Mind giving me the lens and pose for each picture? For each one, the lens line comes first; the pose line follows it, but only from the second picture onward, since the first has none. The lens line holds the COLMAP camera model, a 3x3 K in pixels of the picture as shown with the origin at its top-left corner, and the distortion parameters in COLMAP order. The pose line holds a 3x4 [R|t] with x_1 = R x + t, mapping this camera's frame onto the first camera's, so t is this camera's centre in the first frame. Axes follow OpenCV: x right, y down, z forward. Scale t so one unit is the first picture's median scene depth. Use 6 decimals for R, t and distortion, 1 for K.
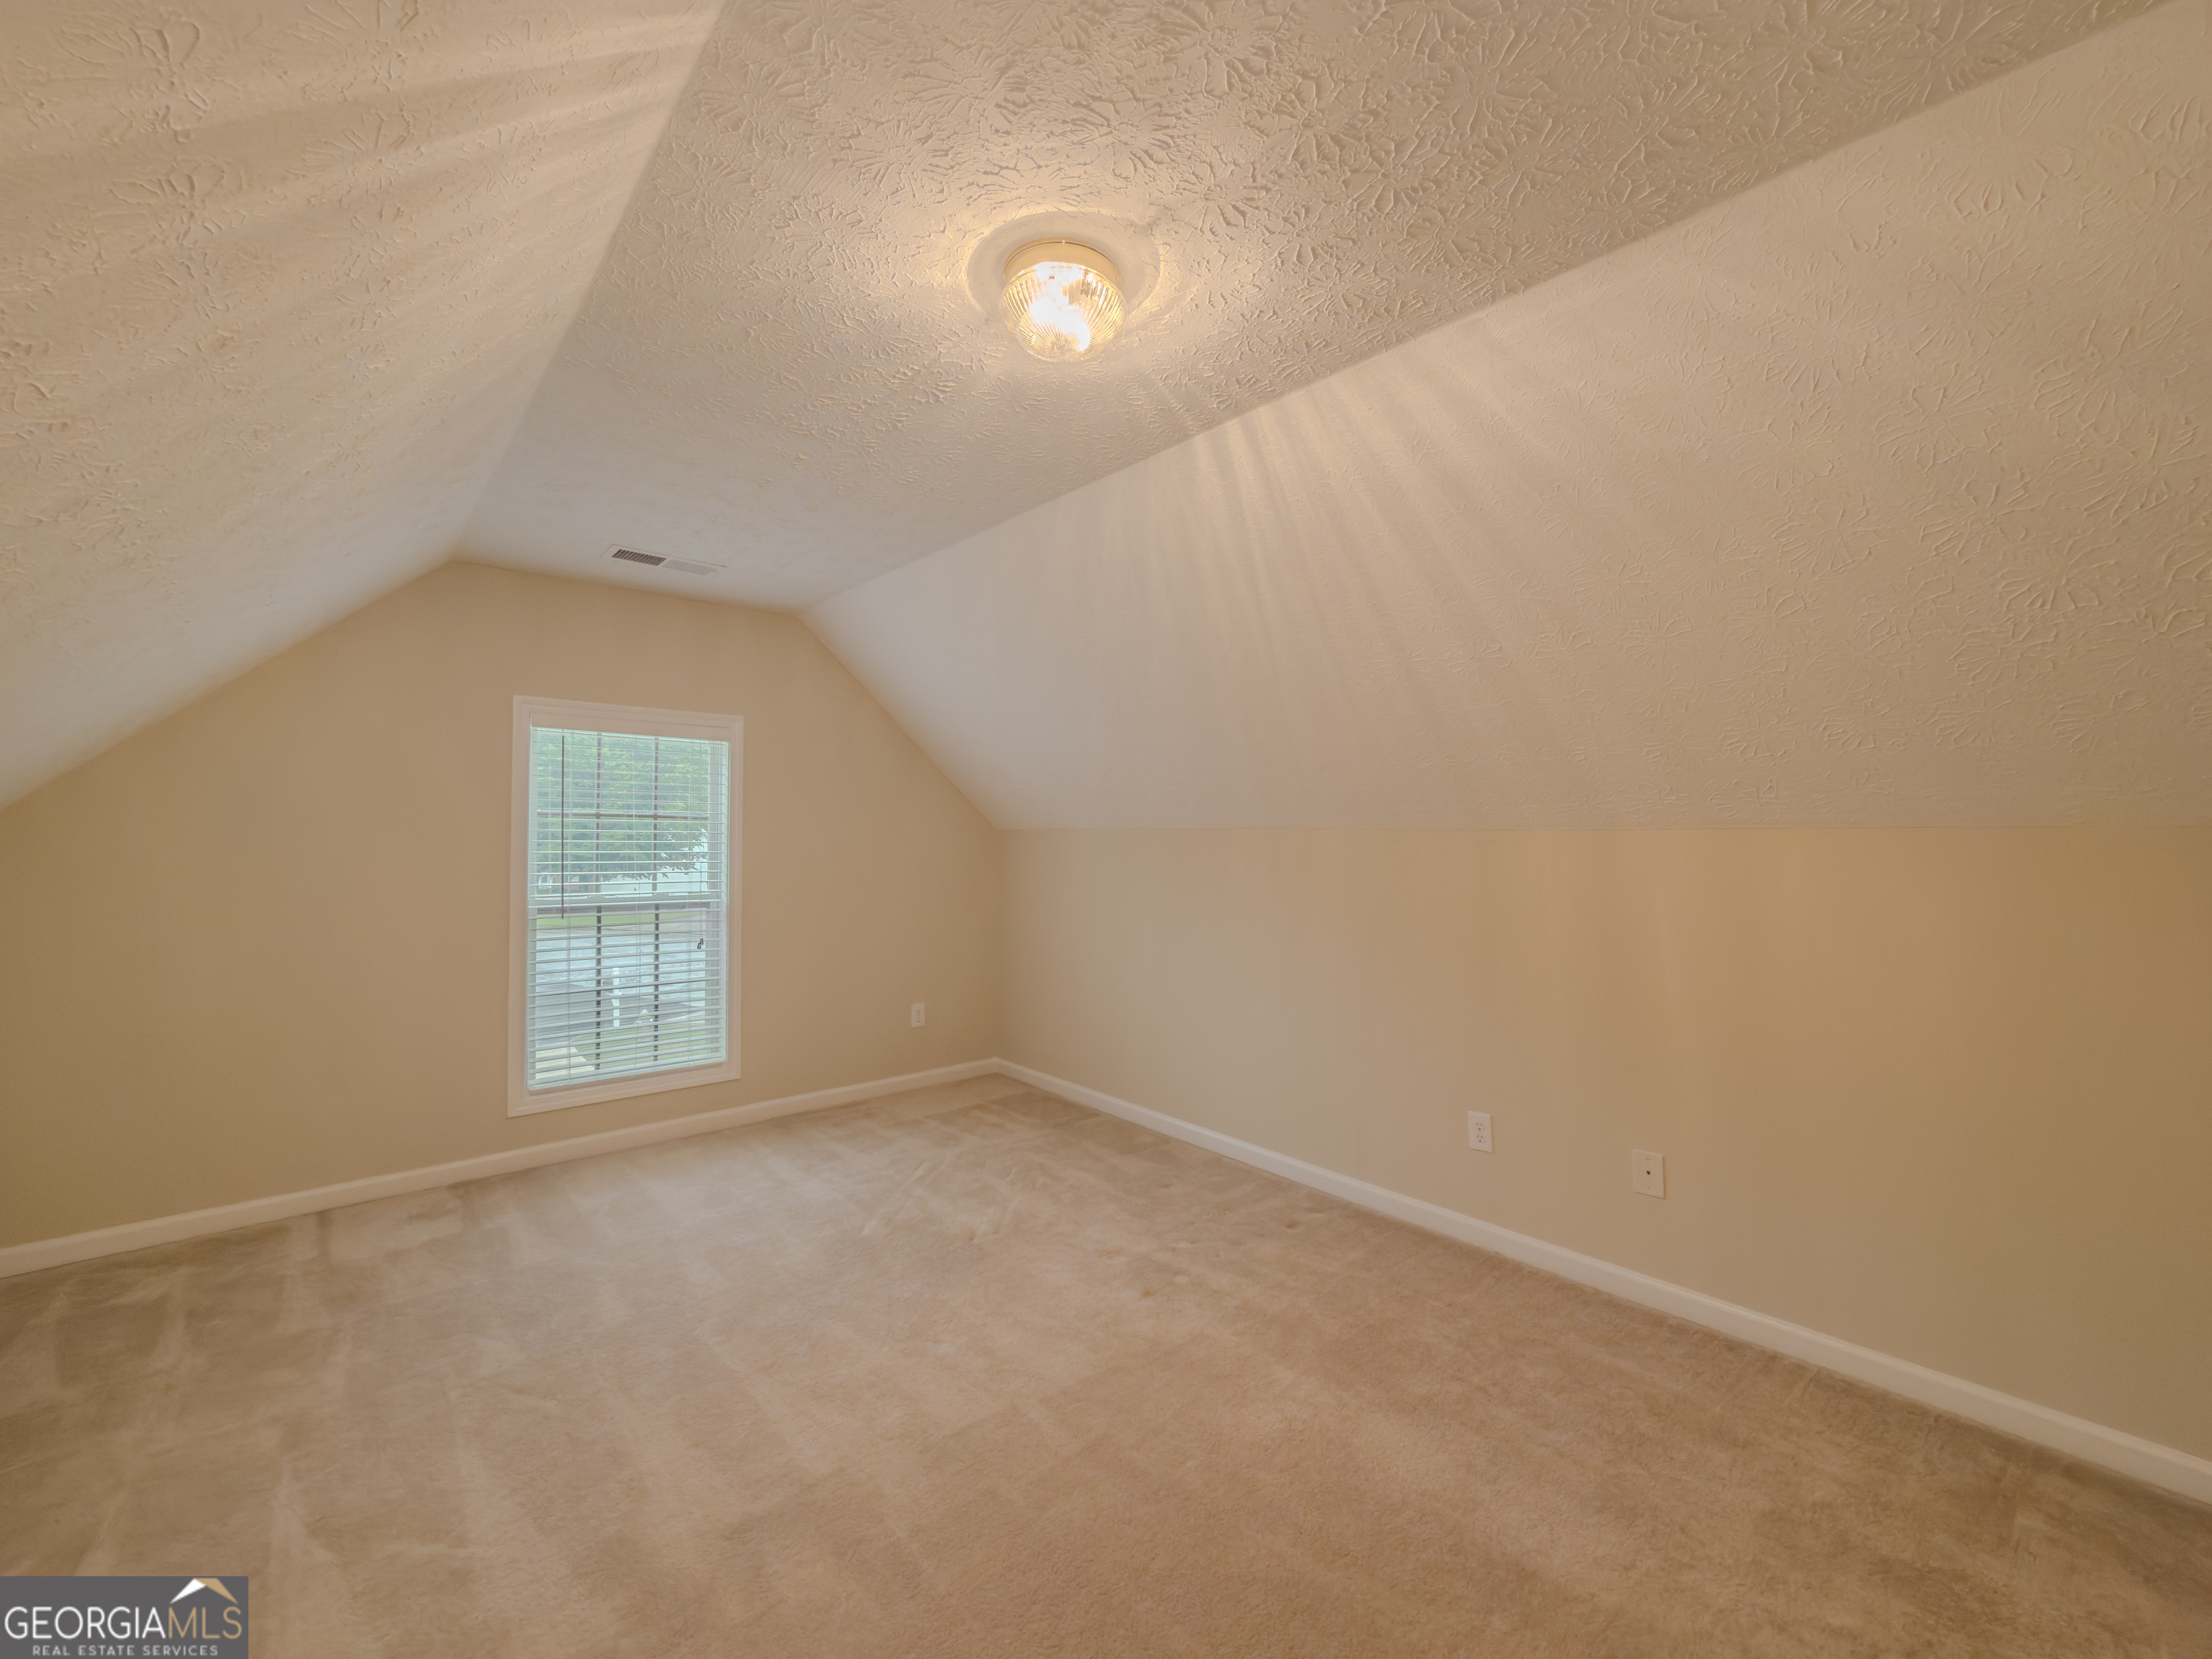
lens RADIAL K [[892.1, 0, 1109.3], [0, 892.1, 819.9], [0, 0, 1]] dist [0.002096, 0.001100]
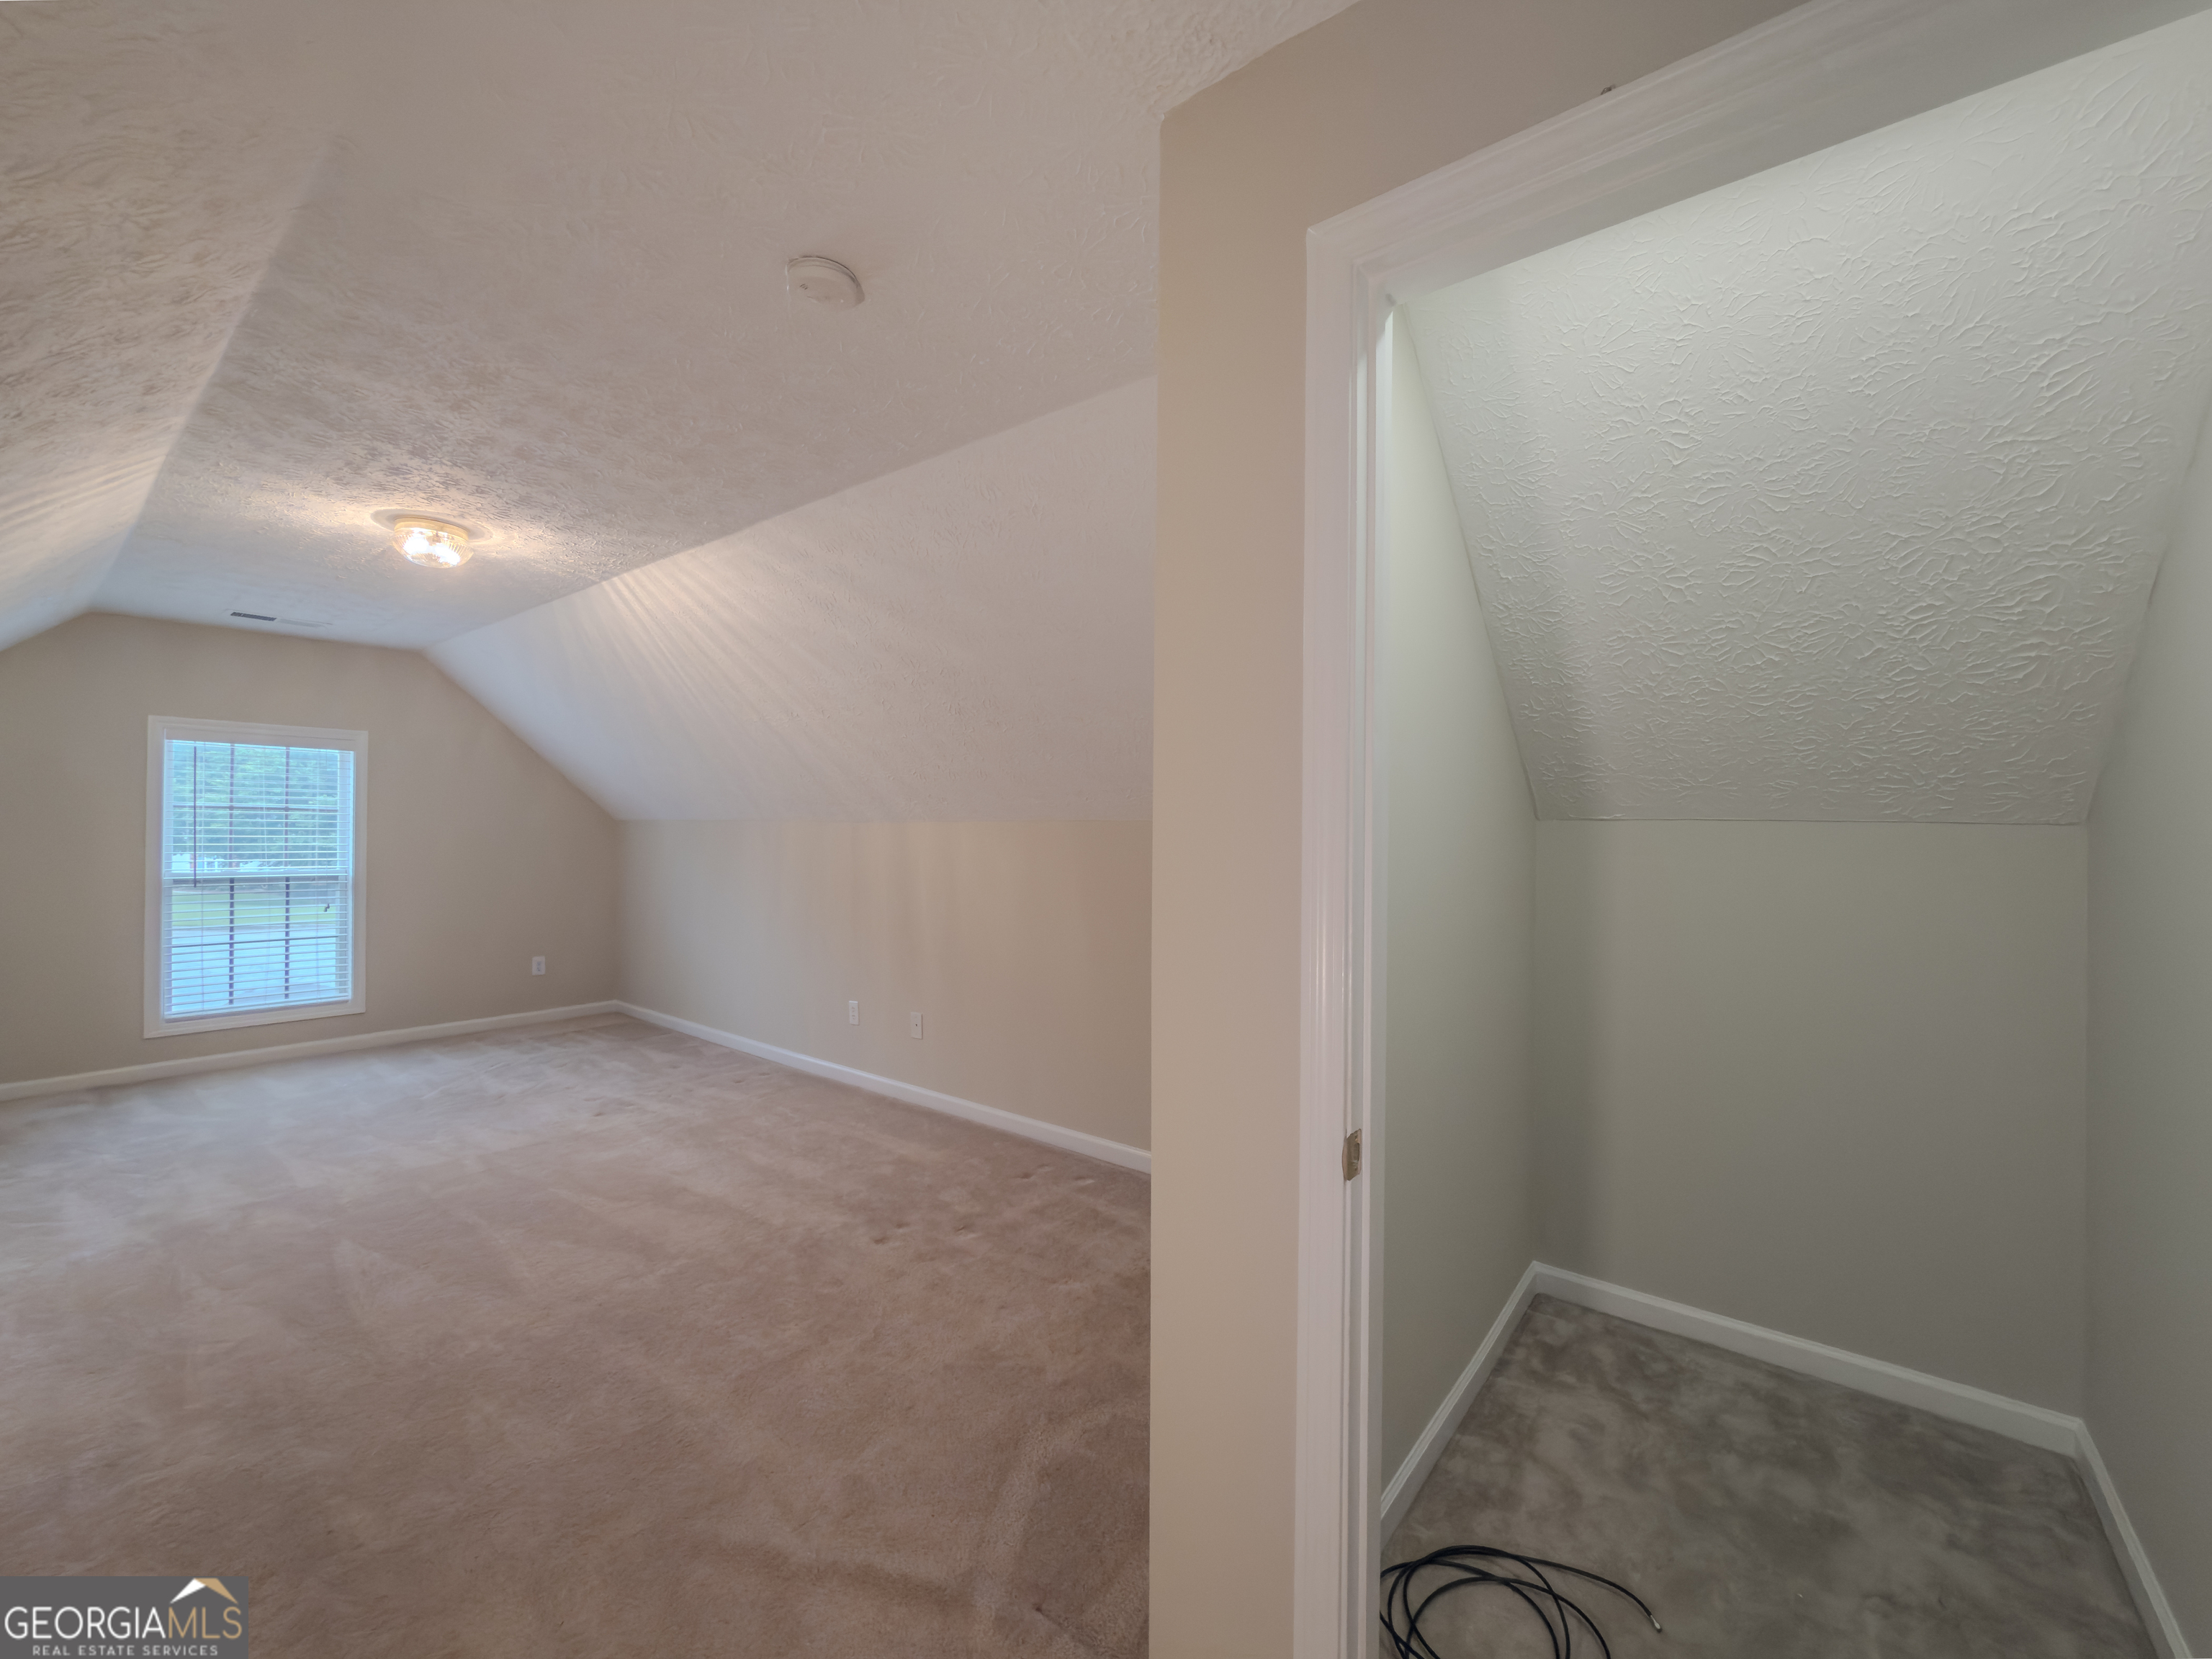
lens RADIAL K [[892.1, 0, 1108.5], [0, 892.1, 820.7], [0, 0, 1]] dist [0.002096, 0.001100]
pose [[0.985459, 0.005713, 0.169815, 0.469898], [-0.006795, 0.999960, 0.005795, -0.002713], [-0.169775, -0.006865, 0.985459, -0.503846]]
